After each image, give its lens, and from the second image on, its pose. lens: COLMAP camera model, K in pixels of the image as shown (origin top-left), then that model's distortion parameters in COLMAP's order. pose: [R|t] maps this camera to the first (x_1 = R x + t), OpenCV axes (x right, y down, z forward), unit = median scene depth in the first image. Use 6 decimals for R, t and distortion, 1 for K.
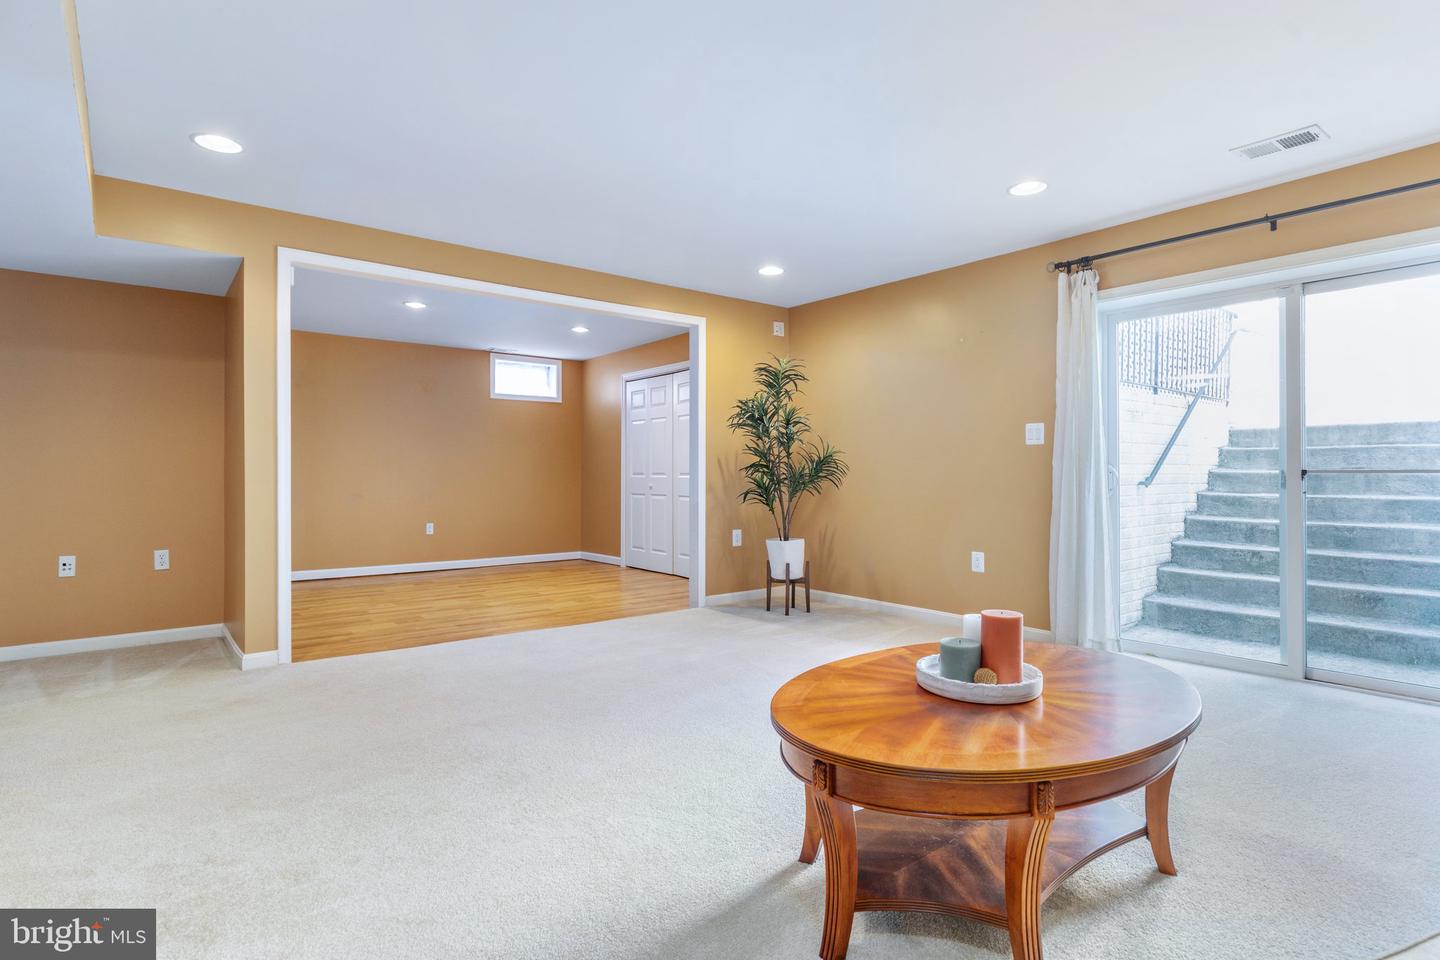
lens RADIAL K [[713.8, 0, 720.0], [0, 713.8, 480.0], [0, 0, 1]] dist [-0.000986, -0.000146]
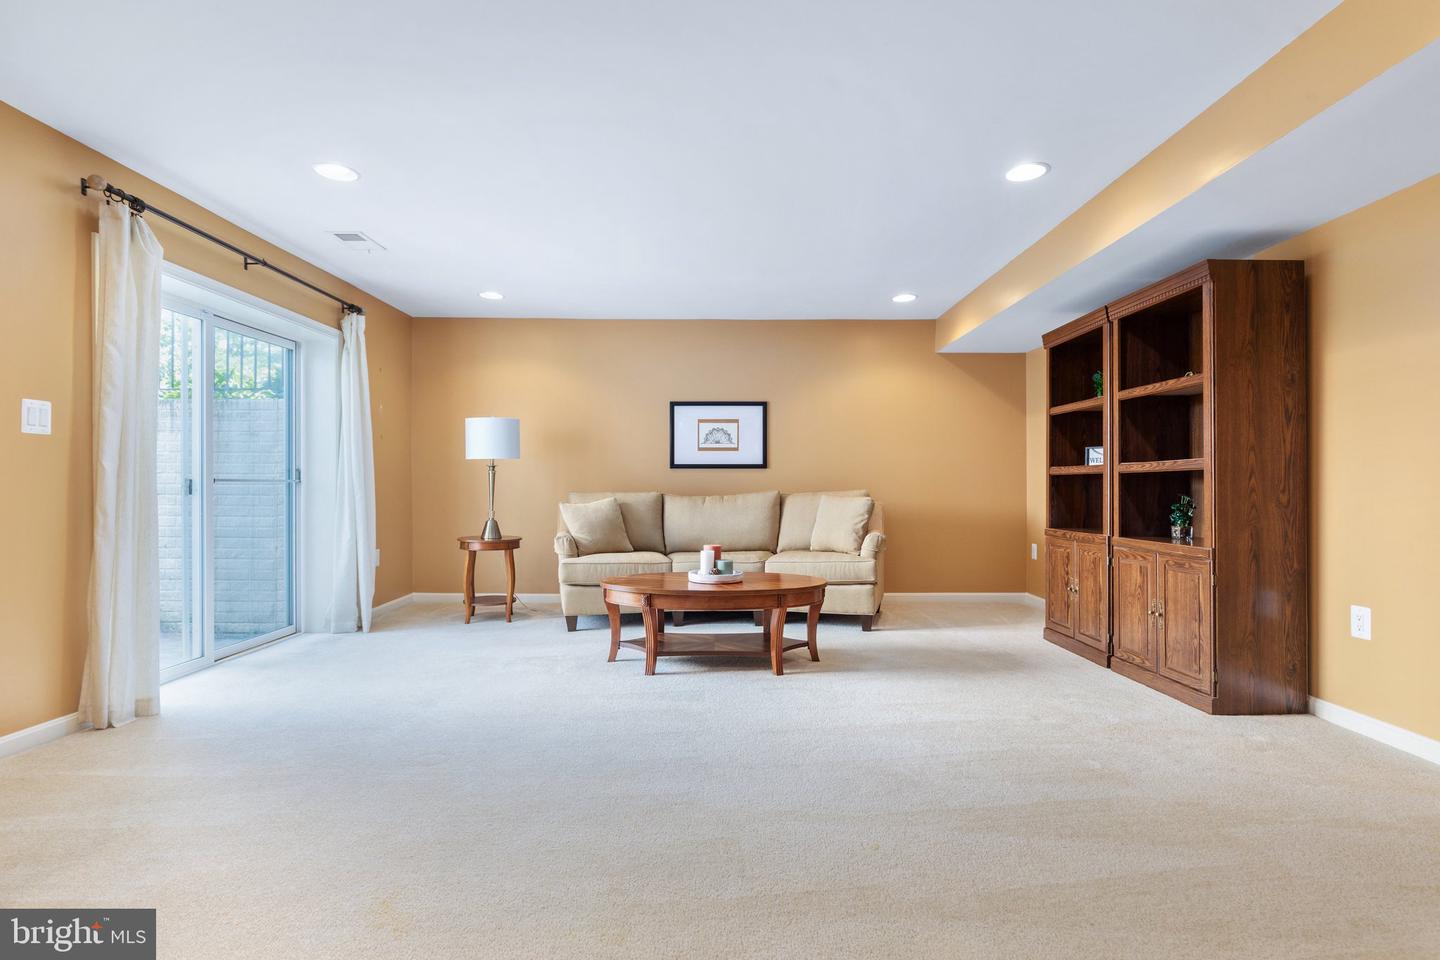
lens RADIAL K [[733.5, 0, 720.0], [0, 733.5, 480.0], [0, 0, 1]] dist [0.001870, 0.000142]
pose [[-0.773088, -0.002234, 0.634294, -0.414828], [-0.009940, 0.999914, -0.008594, -0.010383], [-0.634220, -0.012949, -0.773044, 1.103623]]
